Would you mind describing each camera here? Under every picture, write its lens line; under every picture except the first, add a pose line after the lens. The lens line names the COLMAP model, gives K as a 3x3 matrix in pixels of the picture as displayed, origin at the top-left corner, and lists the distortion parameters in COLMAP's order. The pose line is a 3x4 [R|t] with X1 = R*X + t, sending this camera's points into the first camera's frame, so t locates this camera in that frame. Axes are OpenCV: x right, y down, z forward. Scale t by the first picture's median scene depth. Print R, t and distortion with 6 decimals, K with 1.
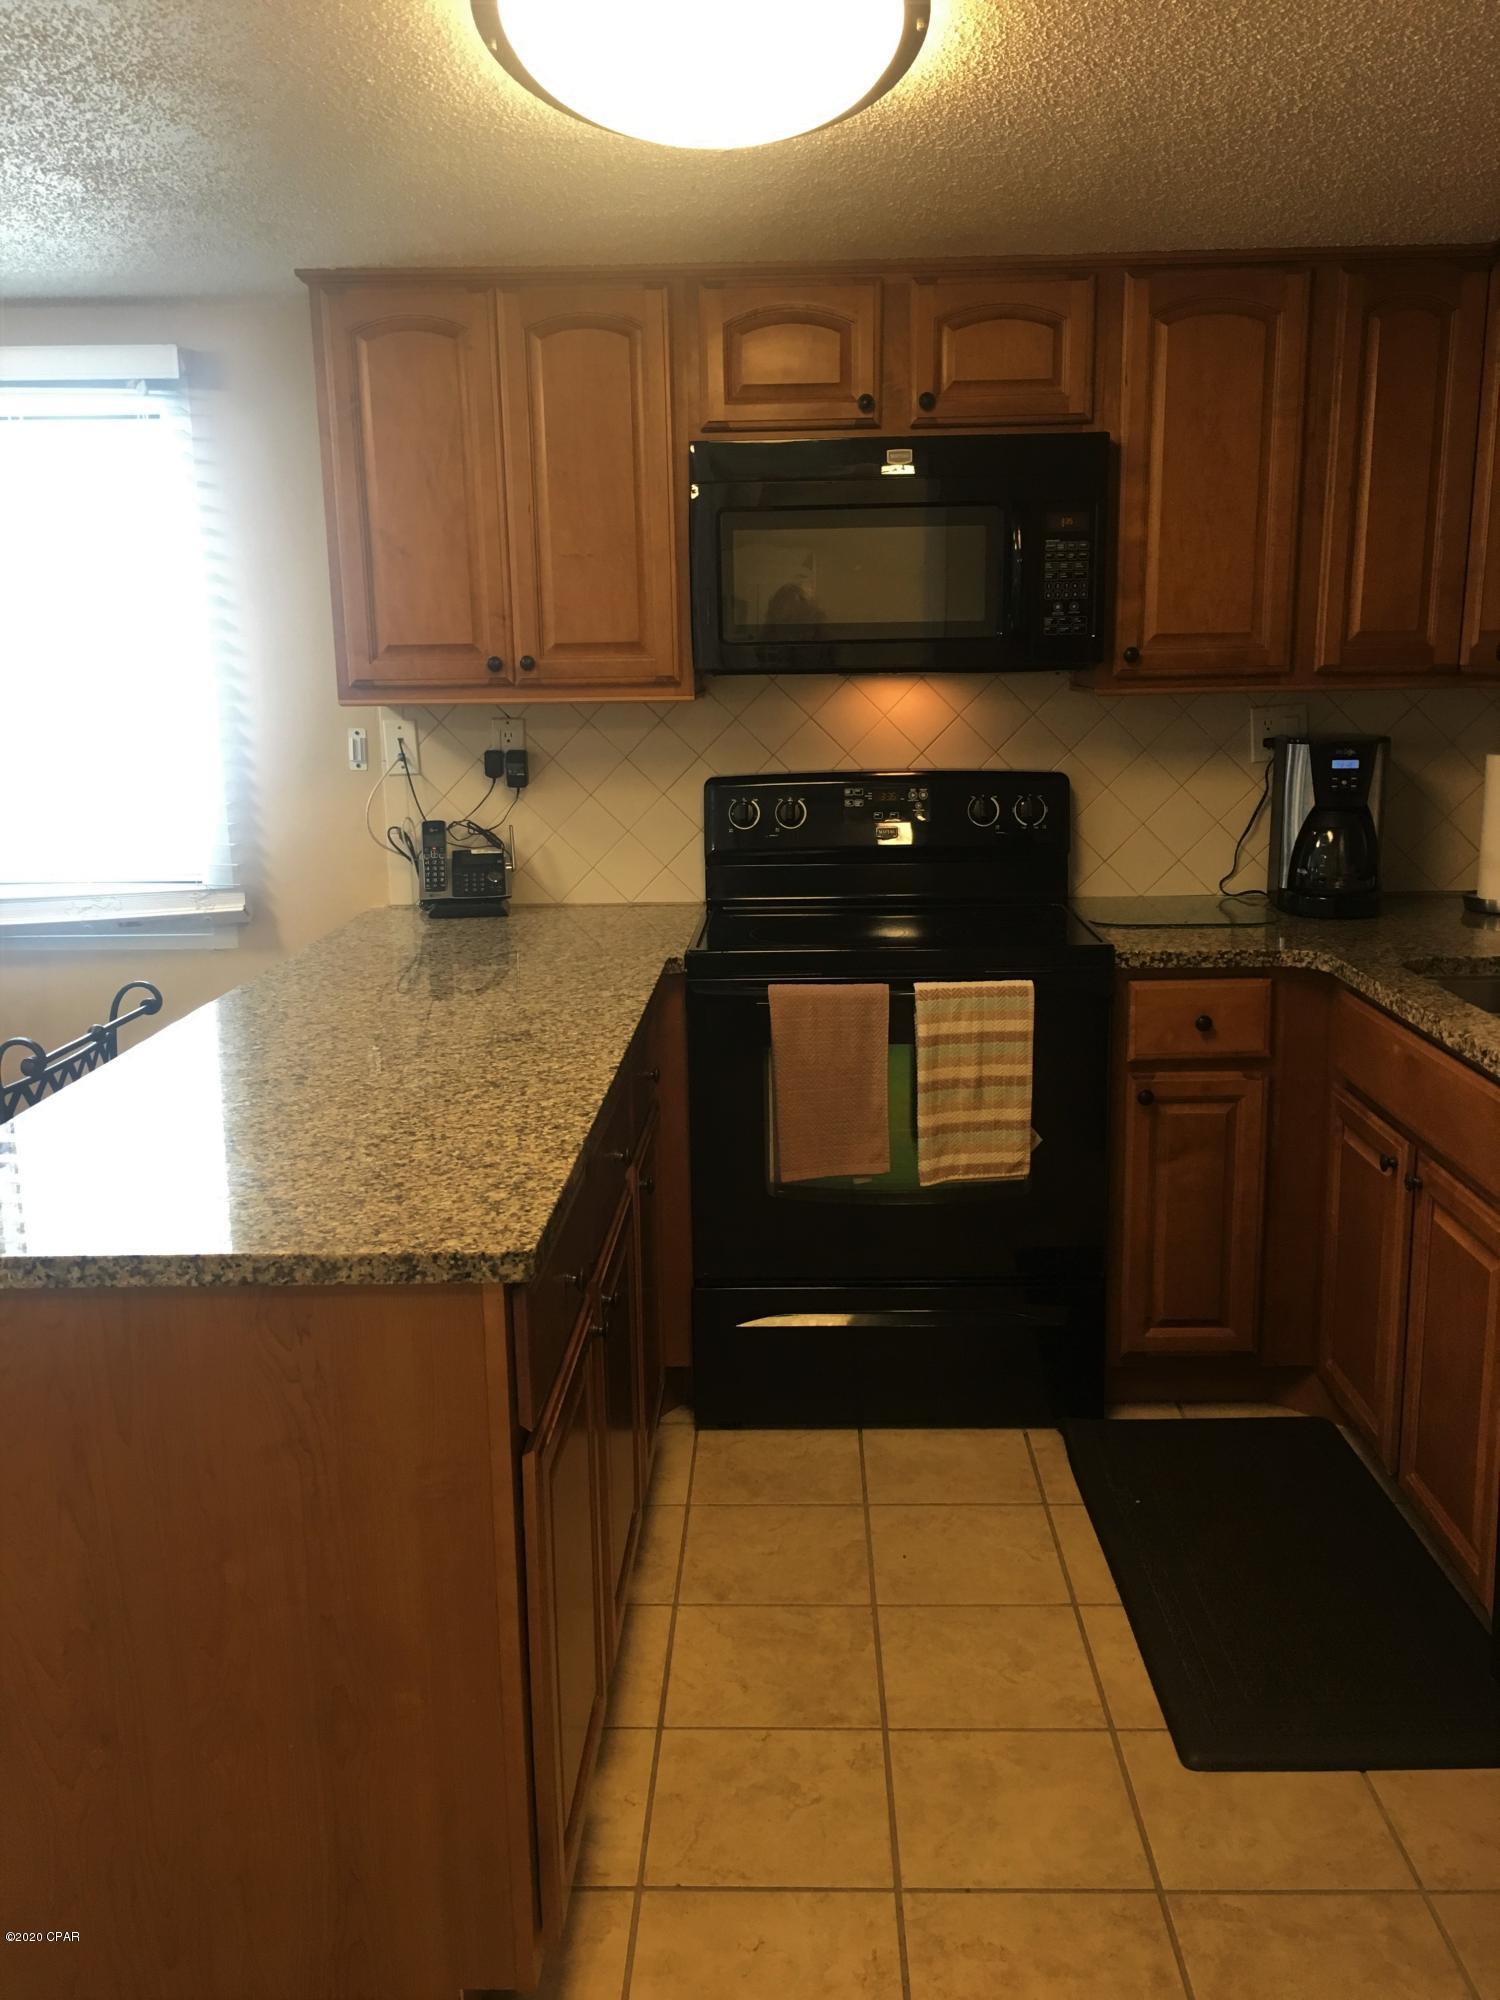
lens RADIAL K [[1700.4, 0, 750.9], [0, 1700.4, 995.7], [0, 0, 1]] dist [0.080323, -0.095292]
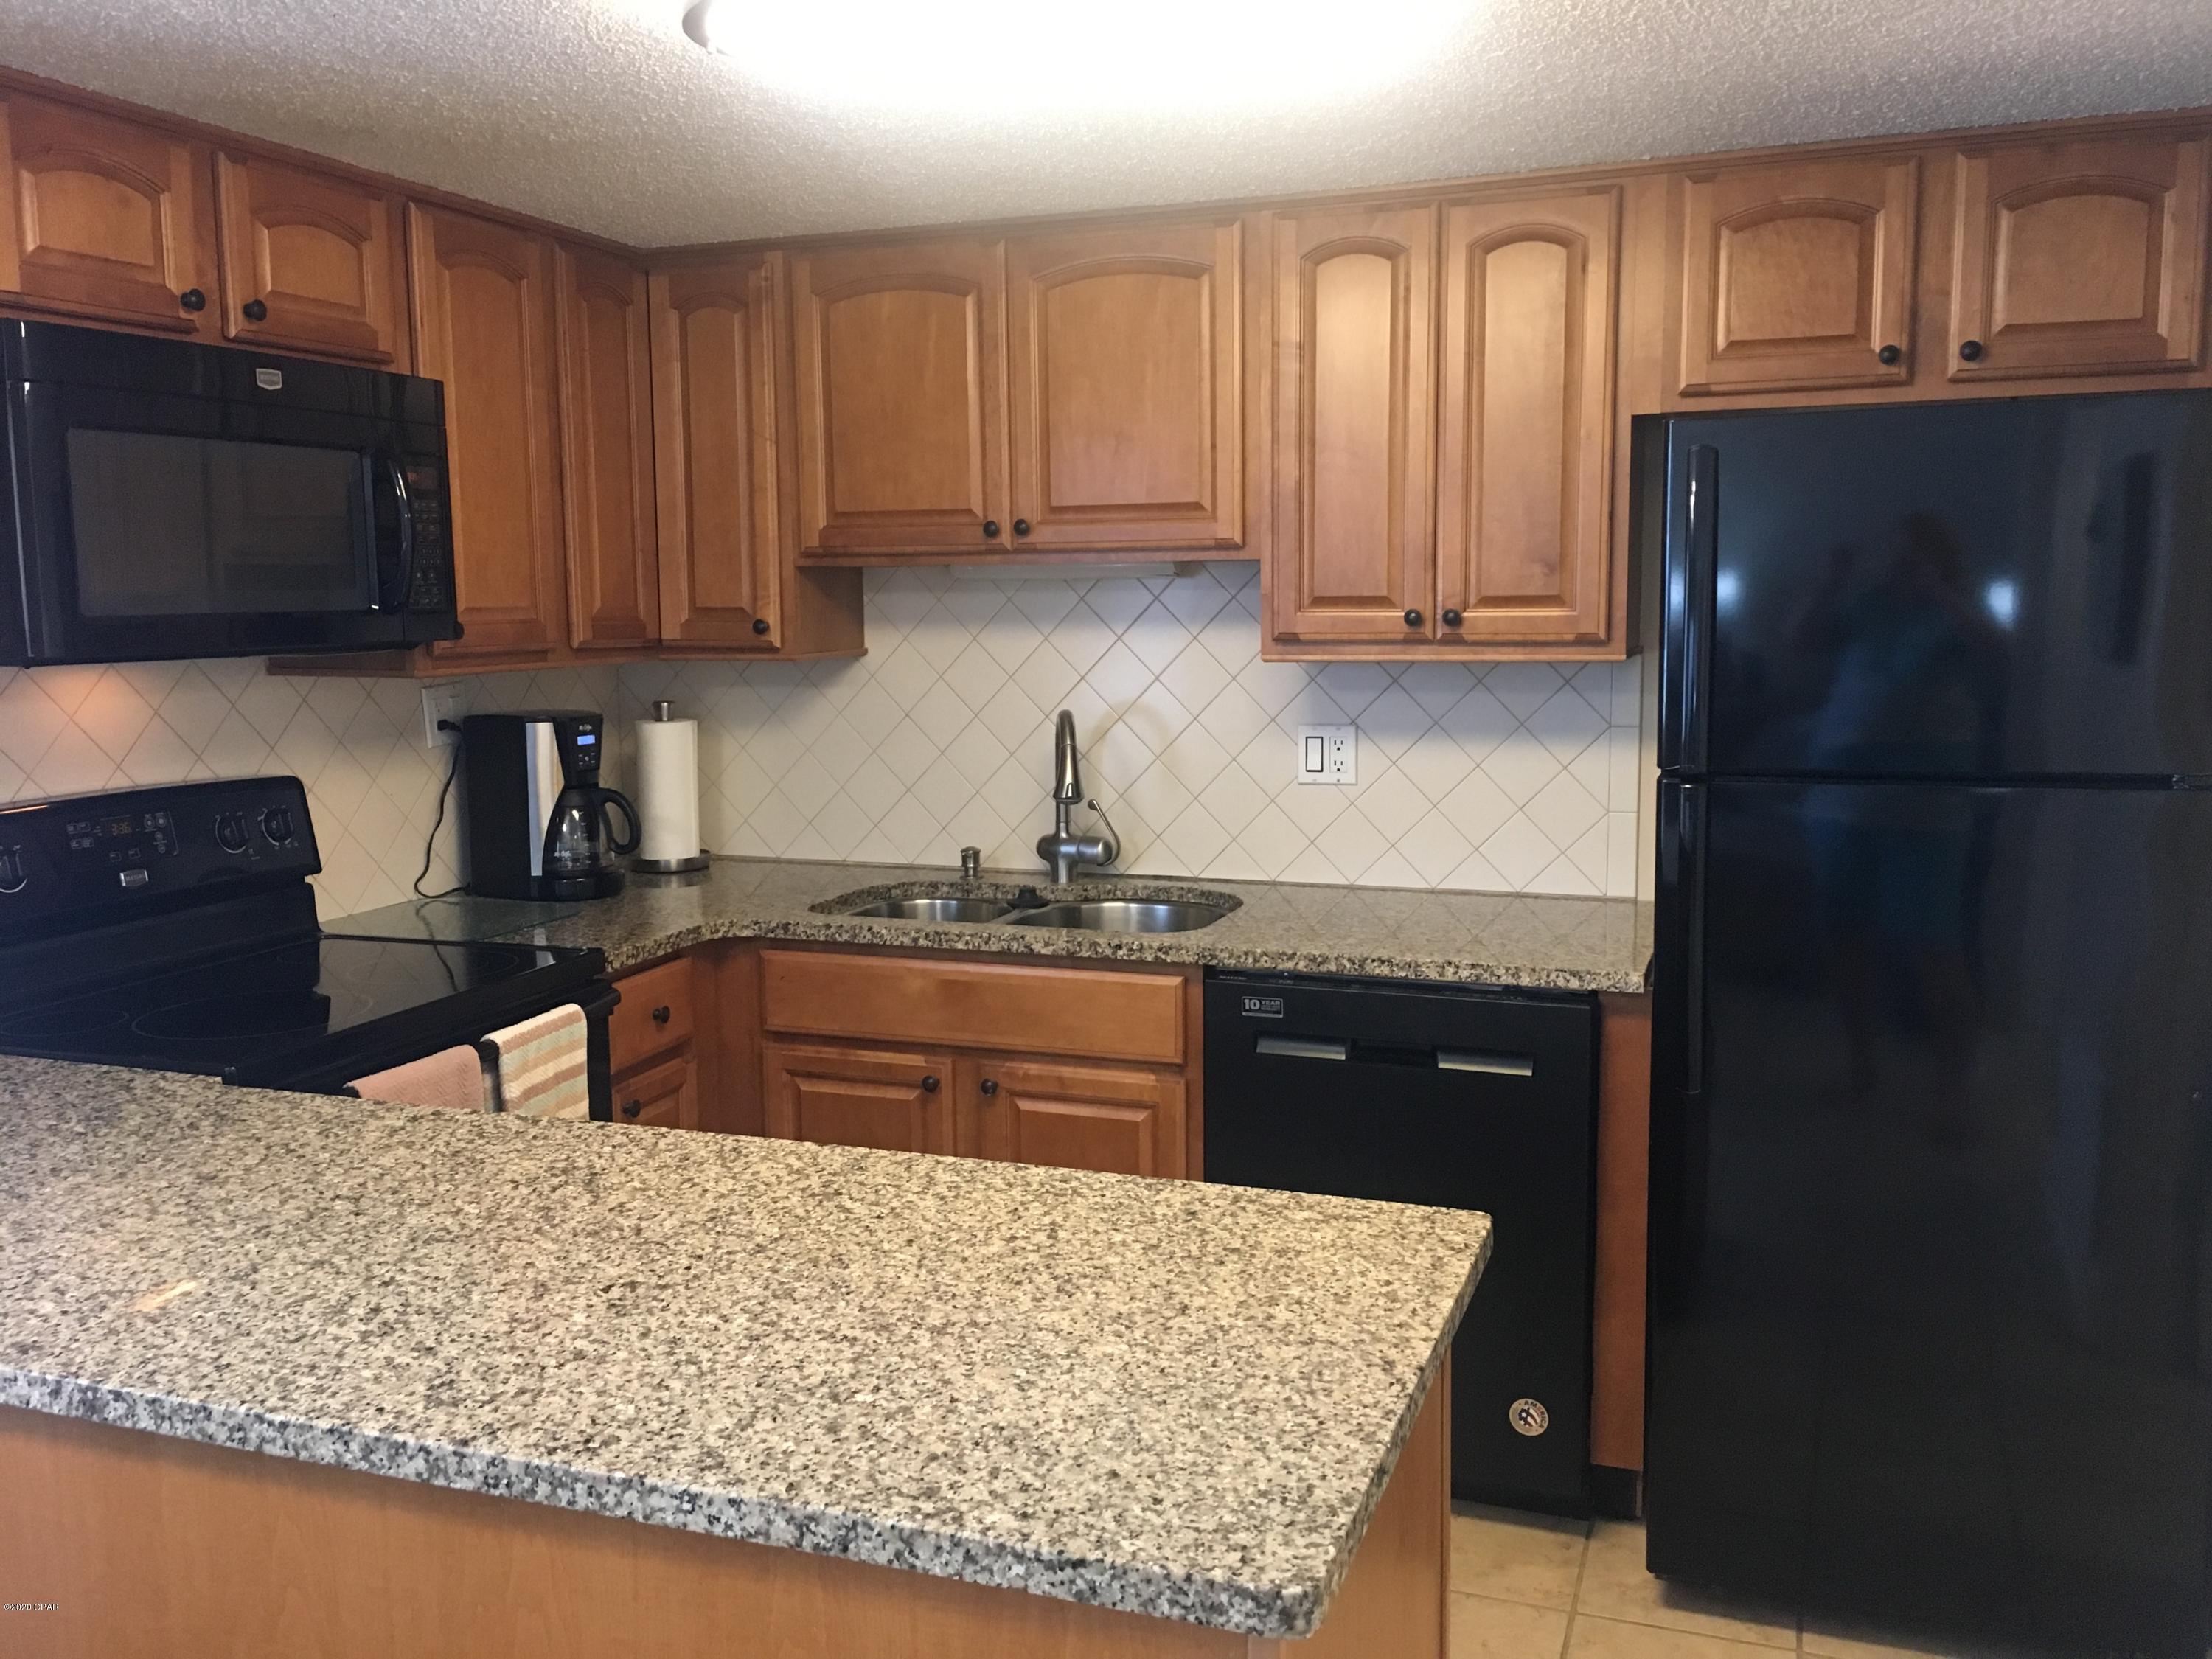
lens RADIAL K [[1880.6, 0, 1103.4], [0, 1880.6, 828.3], [0, 0, 1]] dist [0.080323, -0.095292]
pose [[0.315827, -0.111631, 0.942227, -0.613180], [0.195123, 0.979471, 0.050640, -0.087452], [-0.928537, 0.167856, 0.331125, 0.400411]]
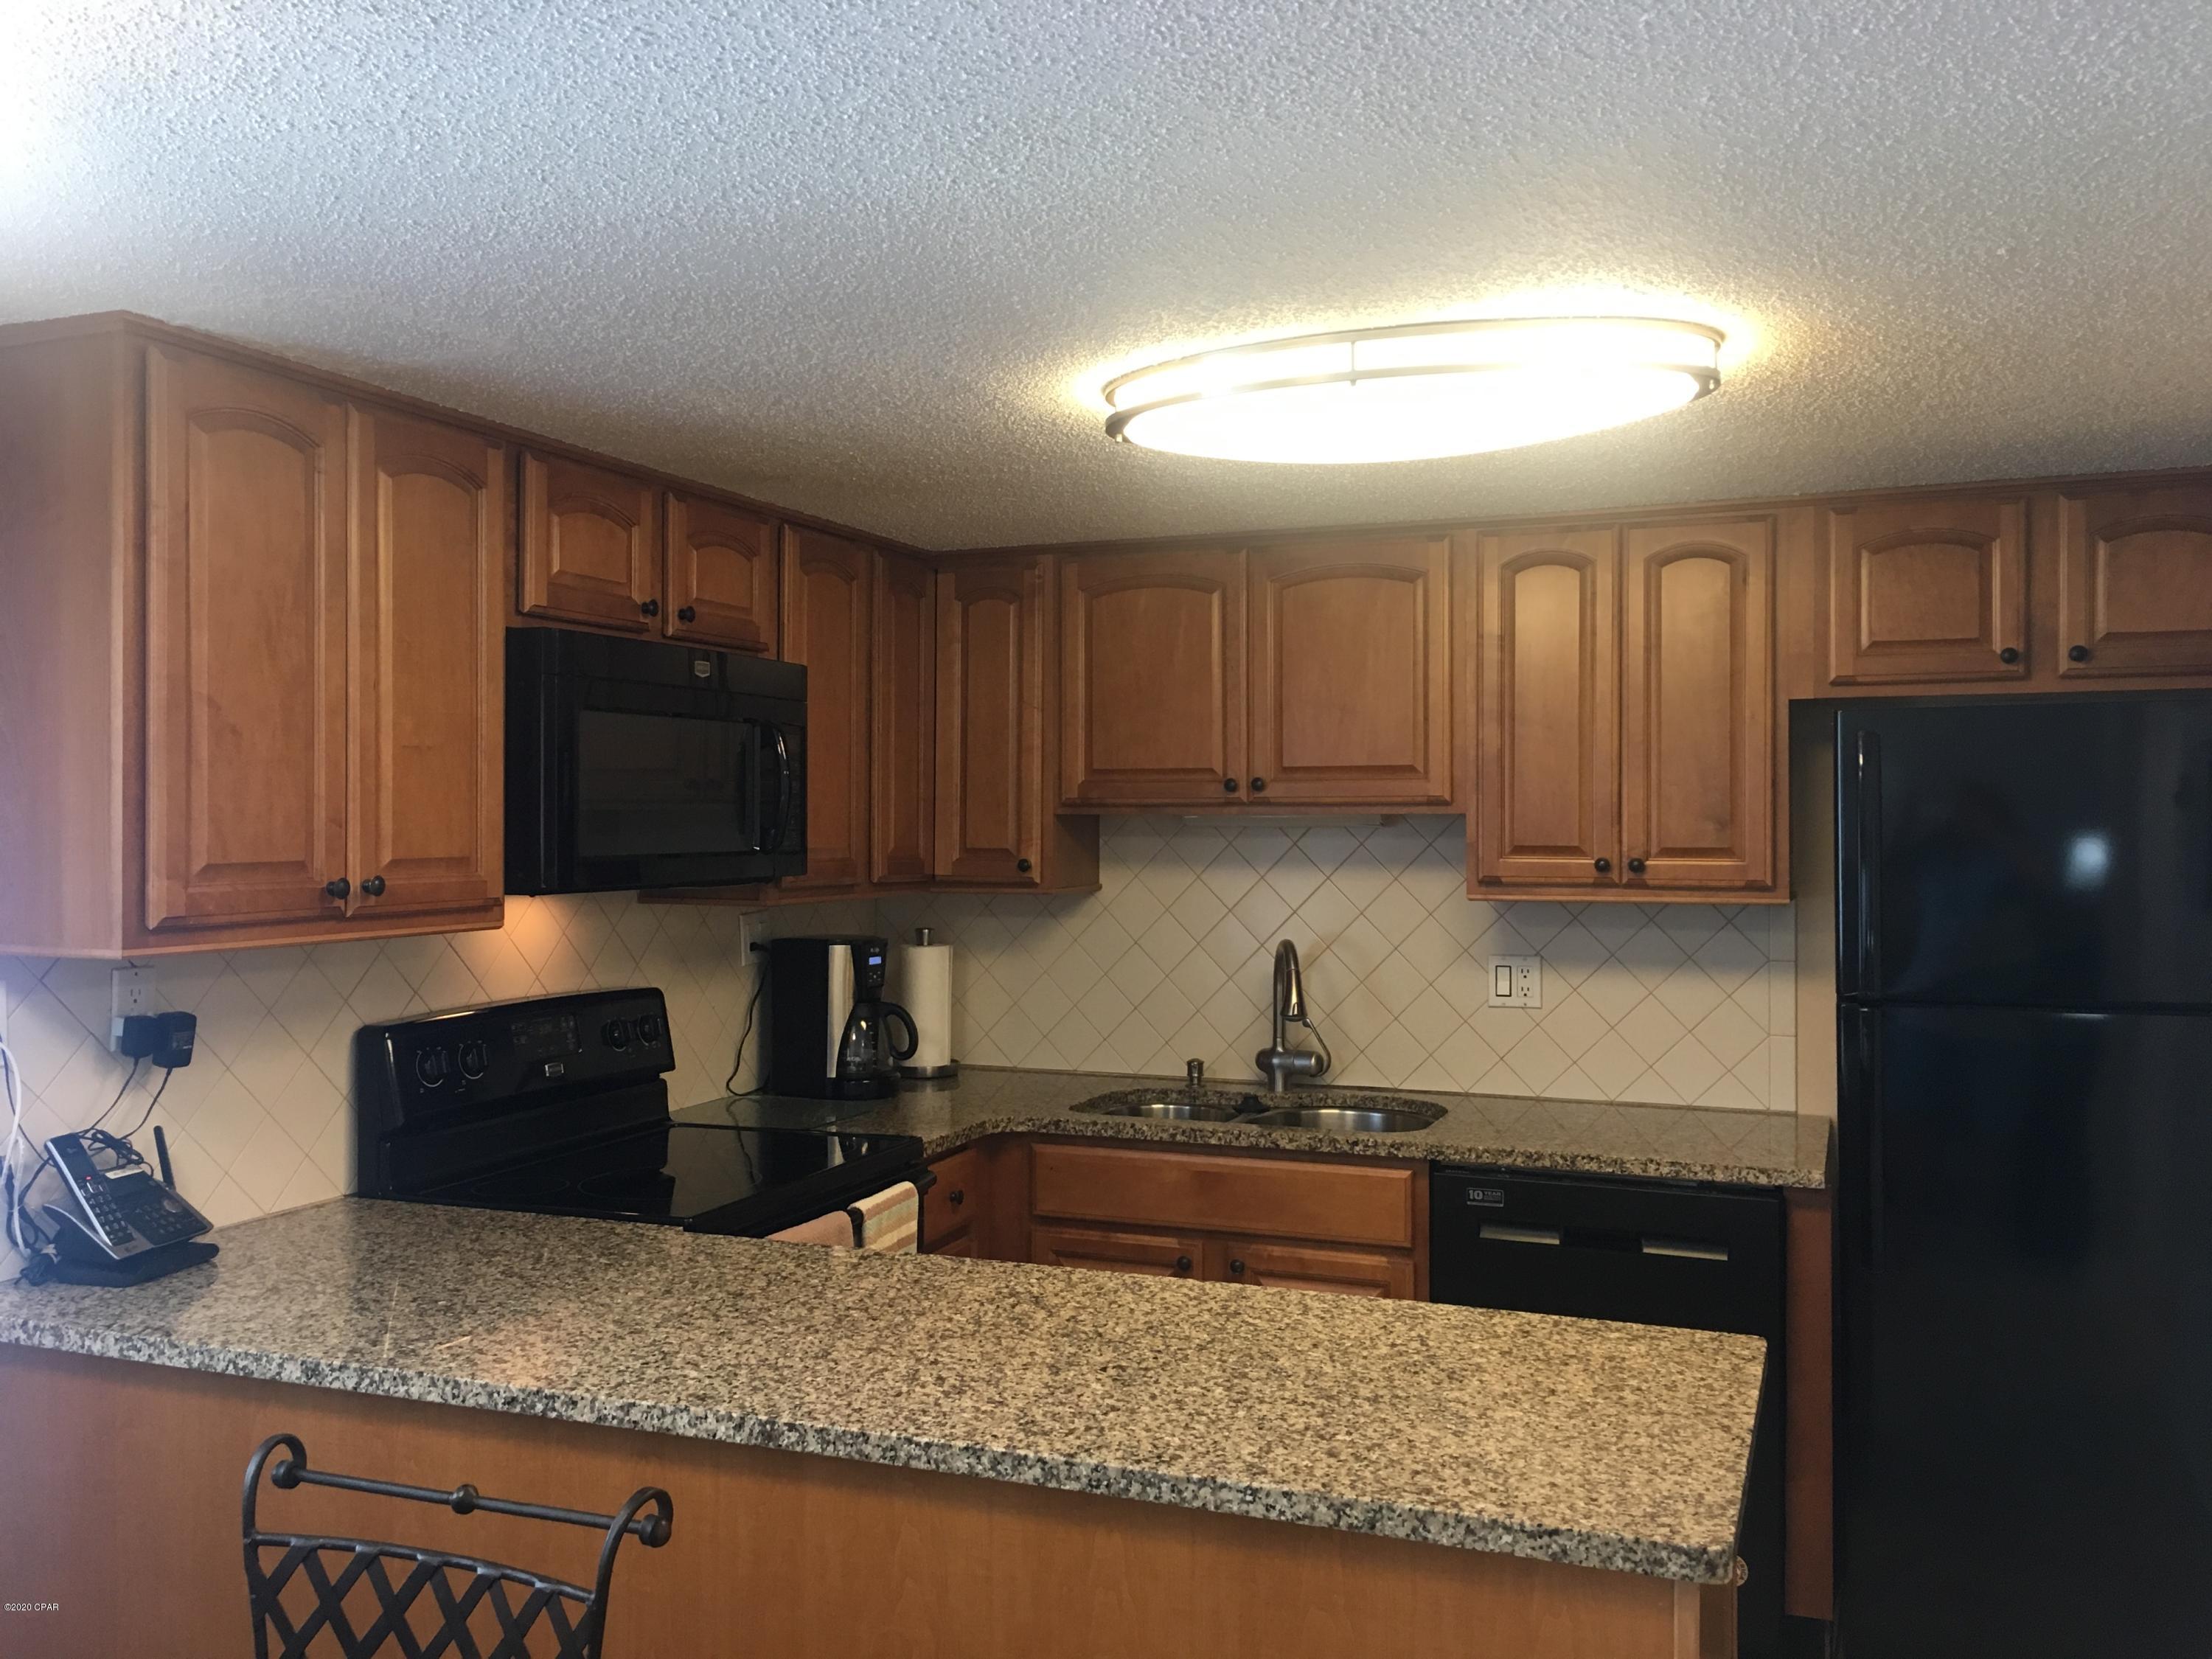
lens RADIAL K [[1880.6, 0, 1107.0], [0, 1880.6, 832.7], [0, 0, 1]] dist [0.080323, -0.095292]
pose [[0.339015, 0.007242, 0.940753, -0.821937], [0.182558, 0.980456, -0.073335, -0.104041], [-0.922898, 0.196604, 0.331067, 0.452061]]
